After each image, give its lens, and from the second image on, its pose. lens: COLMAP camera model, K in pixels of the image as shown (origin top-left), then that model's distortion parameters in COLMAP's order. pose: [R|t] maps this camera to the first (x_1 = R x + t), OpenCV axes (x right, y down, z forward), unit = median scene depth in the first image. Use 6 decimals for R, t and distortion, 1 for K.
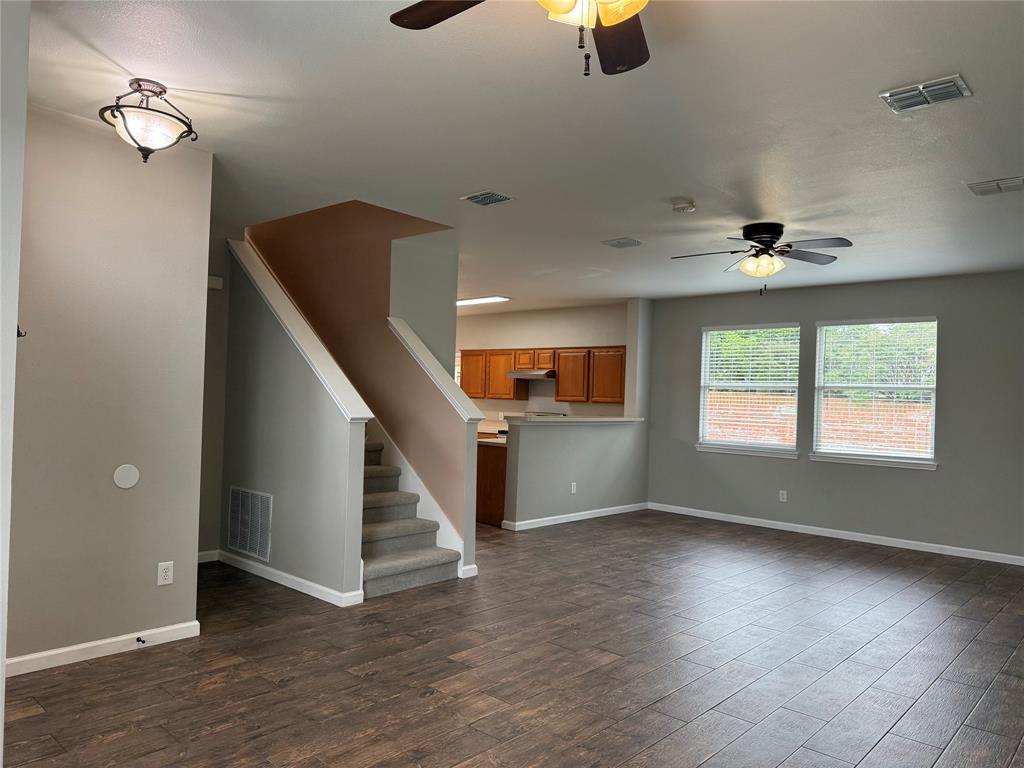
lens RADIAL K [[710.5, 0, 511.2], [0, 710.5, 388.4], [0, 0, 1]] dist [0.170419, -0.292881]
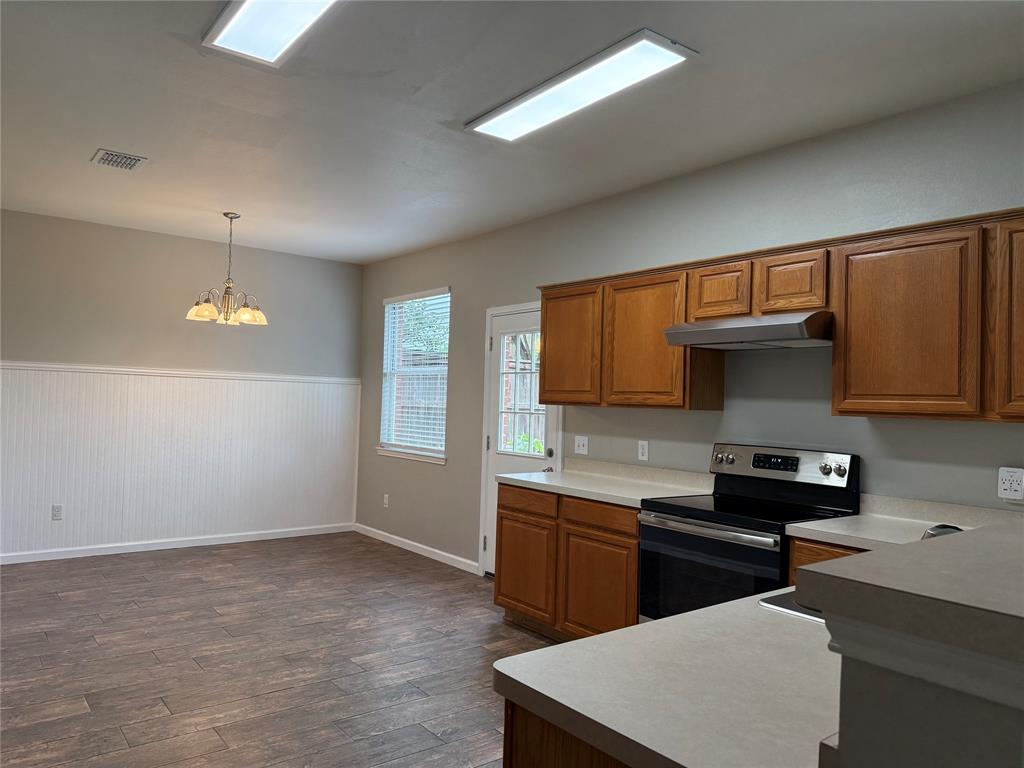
lens RADIAL K [[710.5, 0, 511.2], [0, 710.5, 388.4], [0, 0, 1]] dist [0.170419, -0.292881]
pose [[0.987304, -0.005086, -0.158763, -0.026702], [0.003377, 0.999933, -0.011032, 0.010553], [0.158809, 0.010356, 0.987255, 0.694722]]
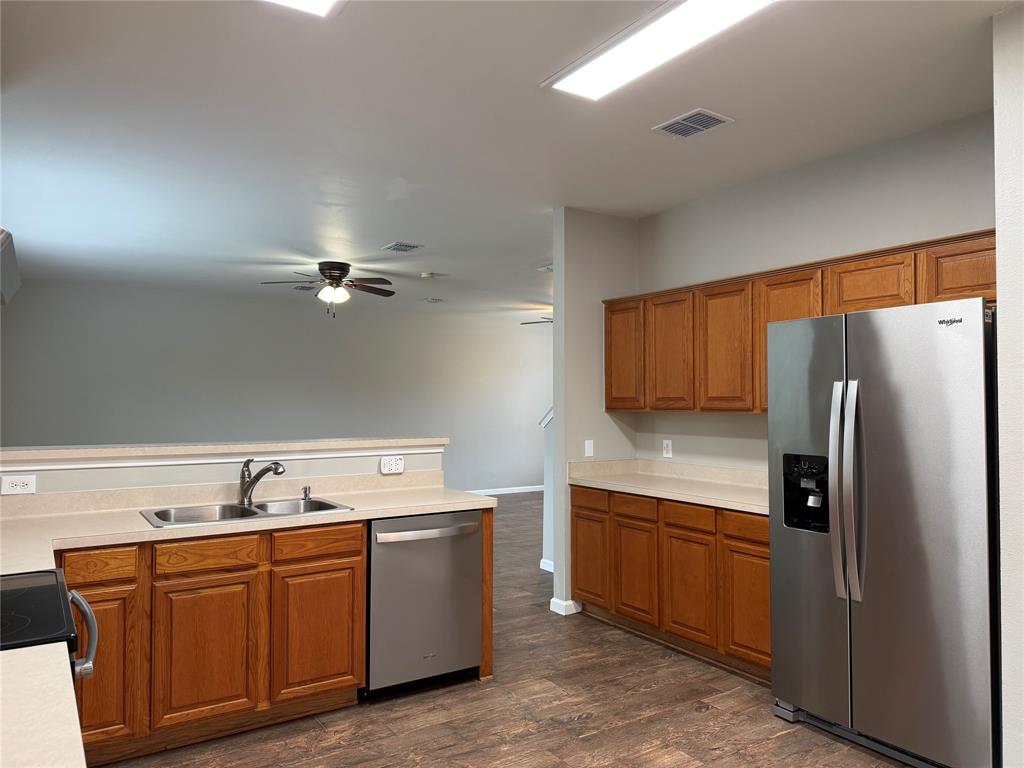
lens RADIAL K [[710.5, 0, 511.2], [0, 710.5, 388.4], [0, 0, 1]] dist [0.170419, -0.292881]
pose [[-0.964749, -0.024386, 0.262040, -0.160642], [-0.031725, 0.999213, -0.023814, 0.009464], [-0.261253, -0.031288, -0.964763, 1.191797]]
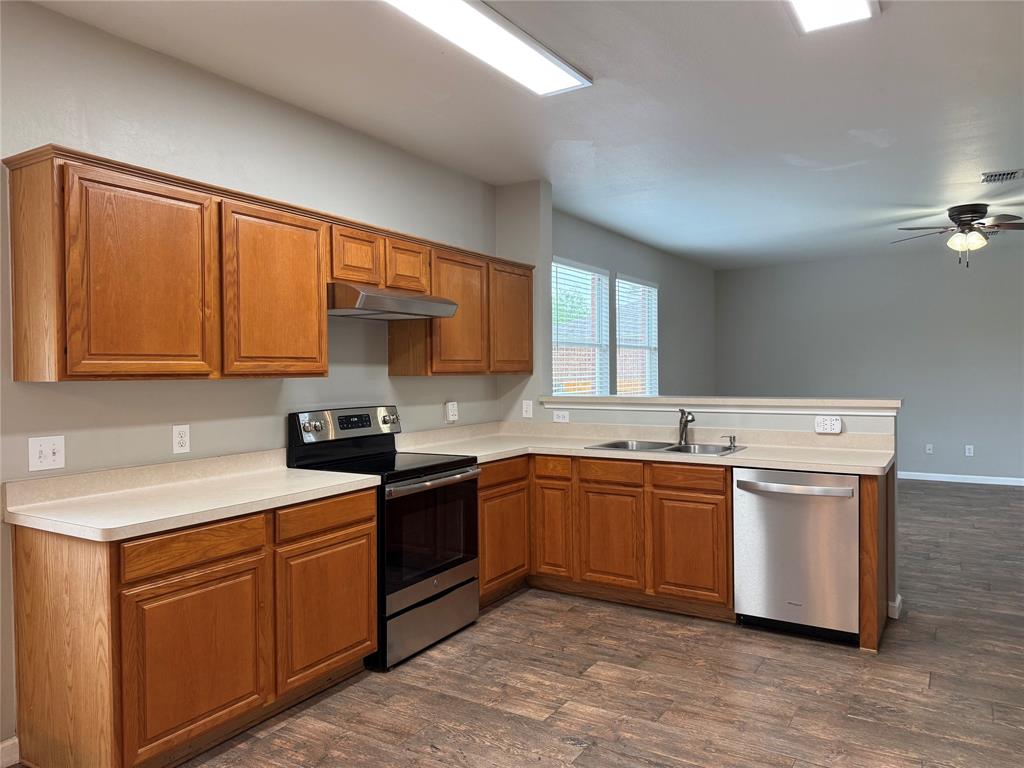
lens RADIAL K [[712.1, 0, 512.0], [0, 712.1, 384.0], [0, 0, 1]] dist [0.100827, -0.137305]
pose [[-0.191311, -0.047970, 0.980357, -0.360704], [-0.007643, 0.998848, 0.047383, 0.004042], [-0.981500, 0.001572, -0.191457, 1.070917]]
